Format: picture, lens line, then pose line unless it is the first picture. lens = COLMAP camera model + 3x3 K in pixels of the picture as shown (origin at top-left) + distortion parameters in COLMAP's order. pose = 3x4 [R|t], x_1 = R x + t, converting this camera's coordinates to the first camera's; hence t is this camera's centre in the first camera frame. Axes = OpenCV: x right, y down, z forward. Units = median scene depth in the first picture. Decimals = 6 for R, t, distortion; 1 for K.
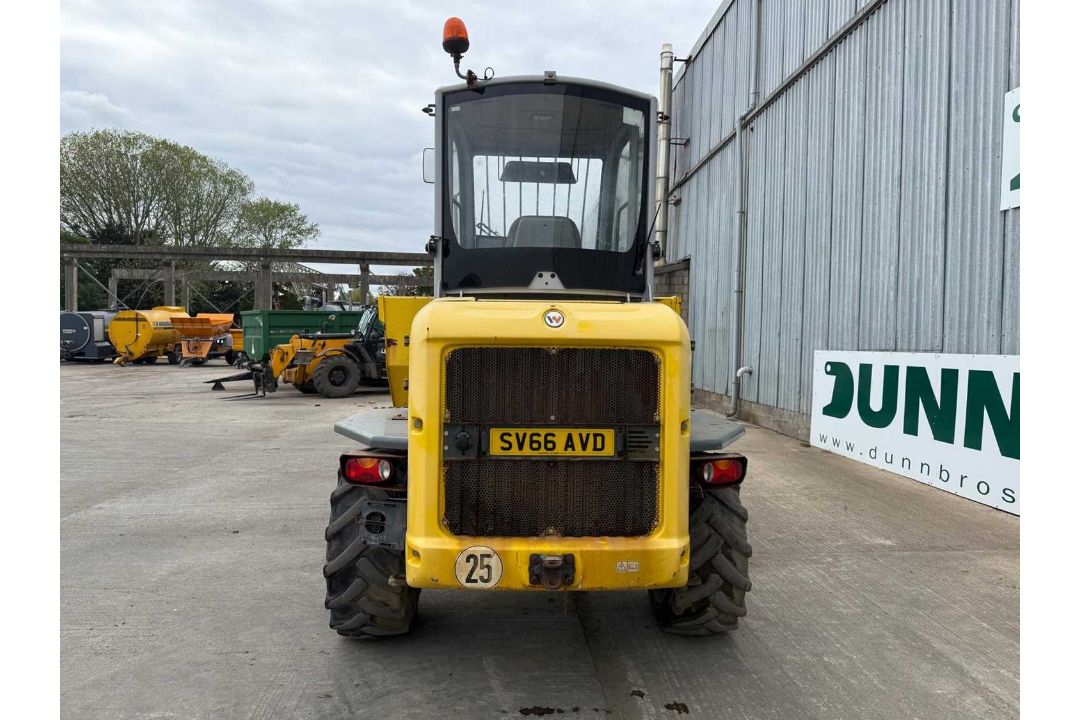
lens RADIAL K [[676.1, 0, 530.1], [0, 676.1, 365.2], [0, 0, 1]] dist [0.046334, -0.058066]
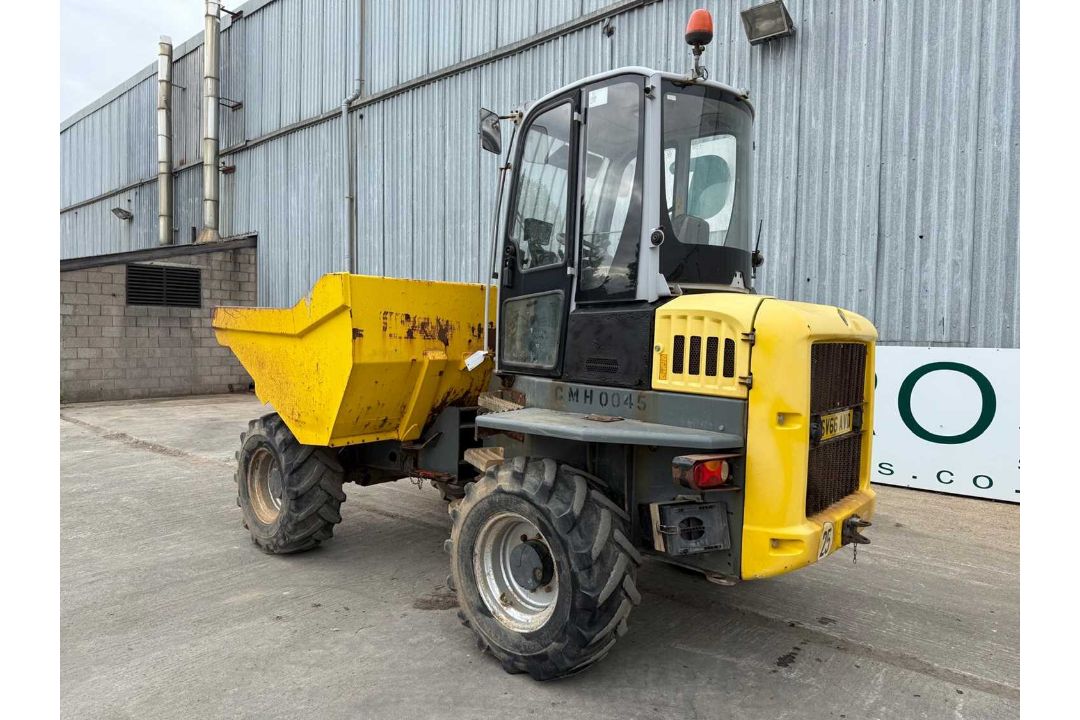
lens RADIAL K [[676.1, 0, 533.7], [0, 676.1, 368.3], [0, 0, 1]] dist [0.046334, -0.058066]
pose [[0.684468, -0.034940, 0.728205, -0.363076], [0.013576, 0.999289, 0.035186, -0.009591], [-0.728916, -0.014197, 0.684456, 0.176296]]
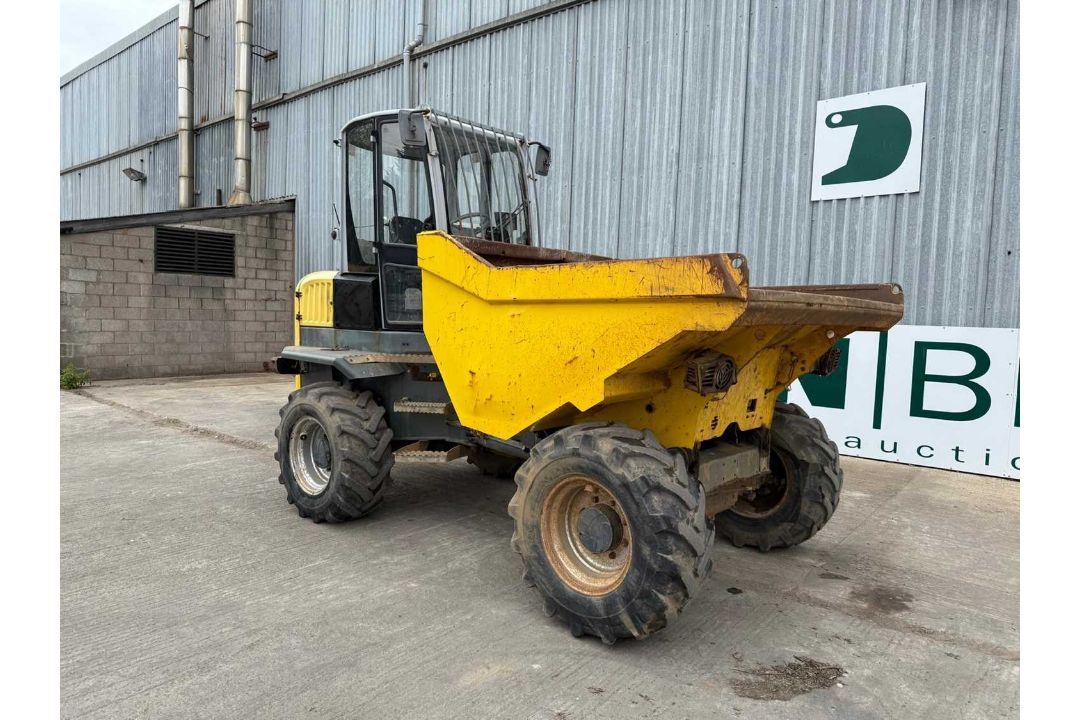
lens RADIAL K [[676.1, 0, 541.3], [0, 676.1, 364.5], [0, 0, 1]] dist [0.046334, -0.058066]
pose [[0.665057, -0.041893, 0.745617, -0.383572], [-0.002725, 0.998283, 0.058520, -0.007245], [-0.746788, -0.040950, 0.663800, 0.402040]]
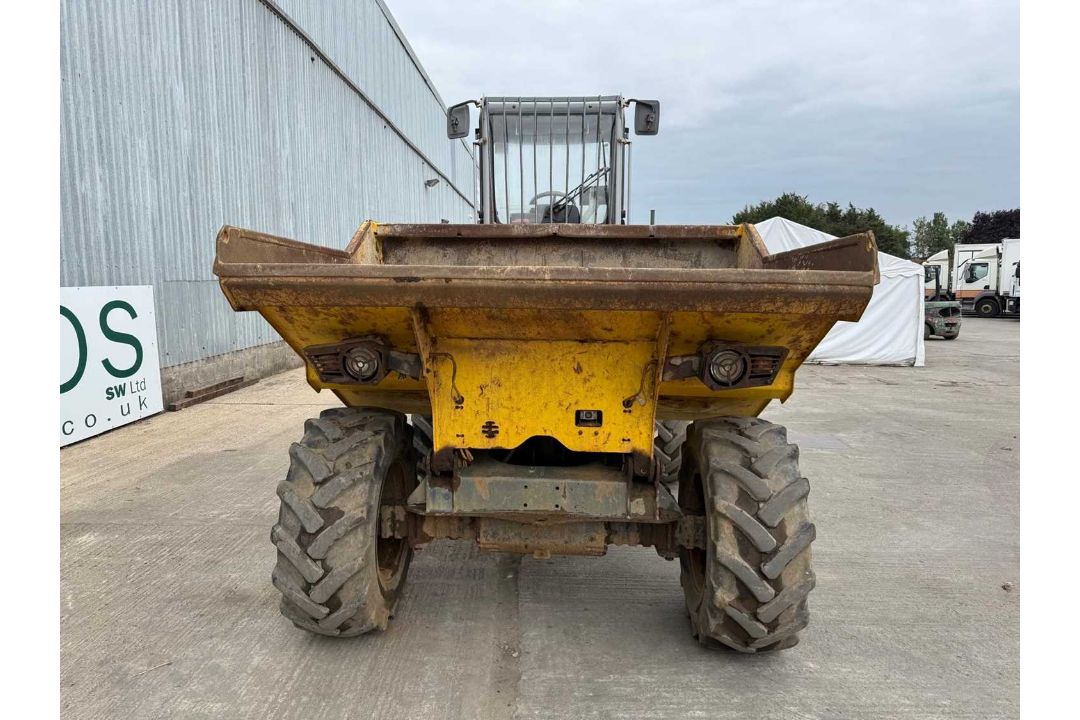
lens RADIAL K [[676.1, 0, 547.1], [0, 676.1, 353.3], [0, 0, 1]] dist [0.046334, -0.058066]
pose [[-0.999163, -0.017164, 0.037127, -0.012707], [-0.011876, 0.990329, 0.138229, -0.035115], [-0.039140, 0.137673, -0.989704, 1.036536]]
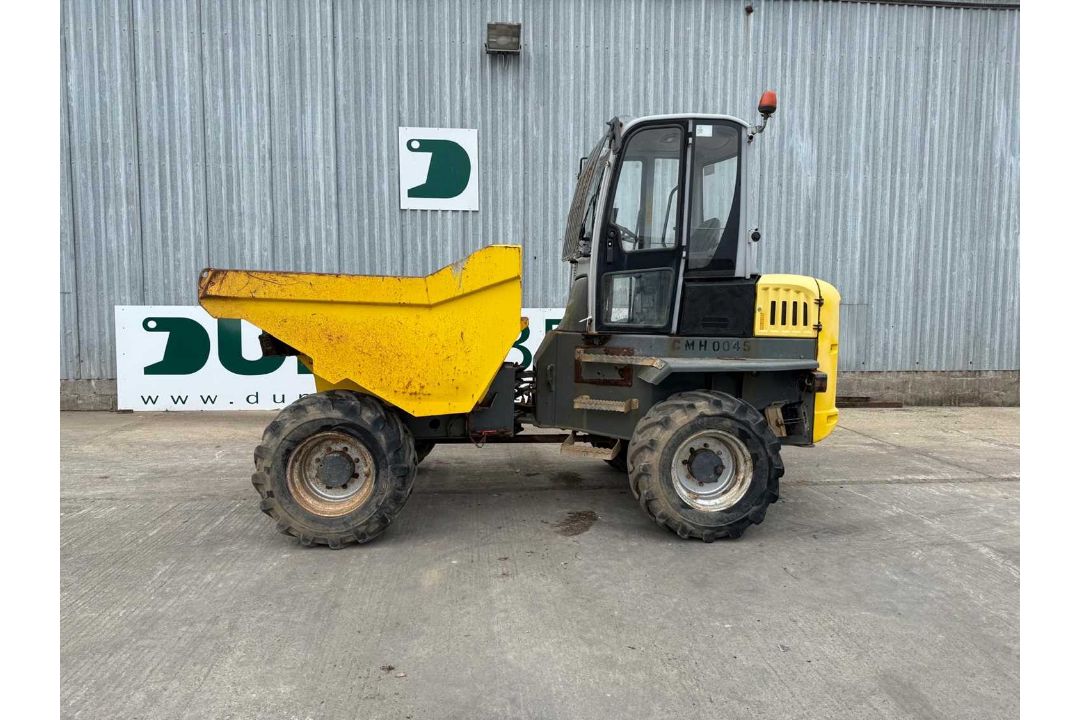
lens RADIAL K [[676.1, 0, 540.2], [0, 676.1, 366.1], [0, 0, 1]] dist [0.046334, -0.058066]
pose [[-0.058059, -0.098727, 0.993419, -0.597323], [0.026580, 0.994592, 0.100397, -0.020974], [-0.997959, 0.032234, -0.055121, 0.579089]]
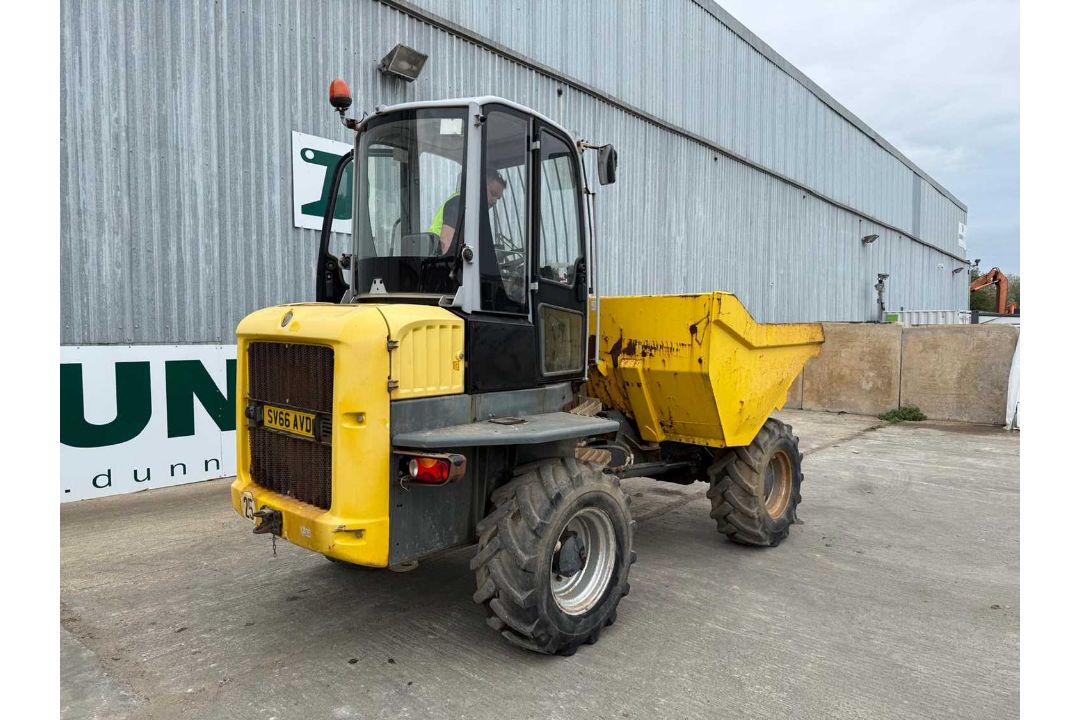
lens RADIAL K [[676.1, 0, 549.1], [0, 676.1, 368.2], [0, 0, 1]] dist [0.046334, -0.058066]
pose [[-0.740944, -0.046623, 0.669946, -0.355733], [0.010415, 0.996669, 0.080880, -0.049426], [-0.671486, 0.066905, -0.737991, 1.185341]]
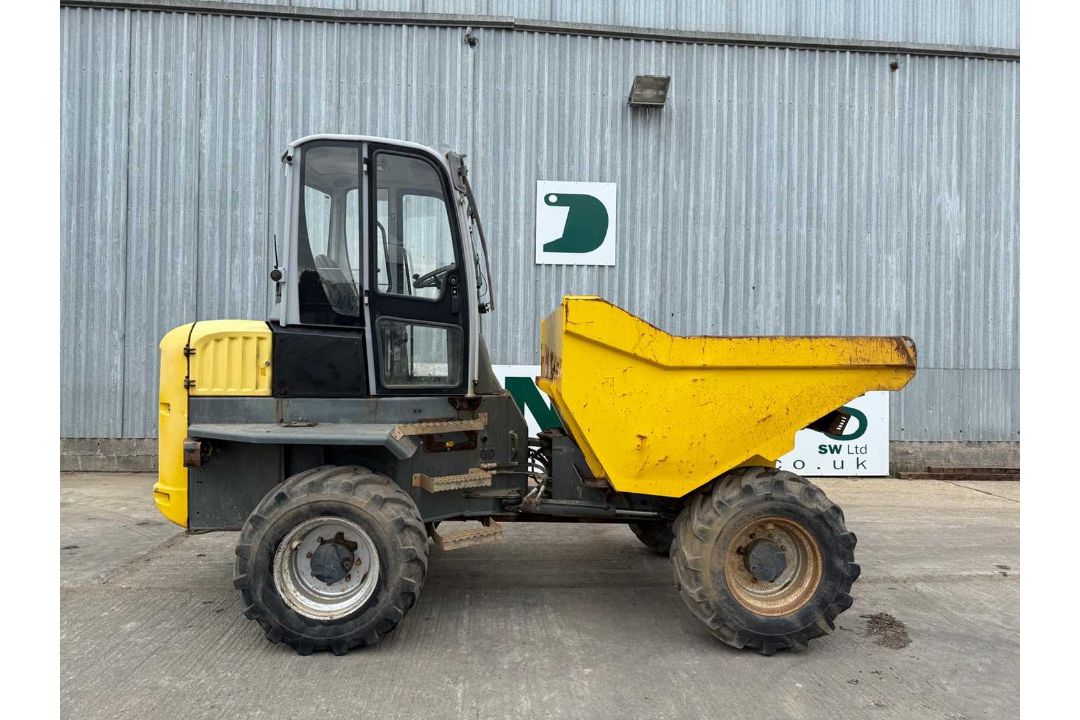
lens RADIAL K [[676.1, 0, 540.4], [0, 676.1, 367.3], [0, 0, 1]] dist [0.046334, -0.058066]
pose [[-0.049595, -0.019681, 0.998575, -0.516527], [0.012817, 0.999711, 0.020340, -0.030094], [-0.998687, 0.013807, -0.049328, 0.778152]]
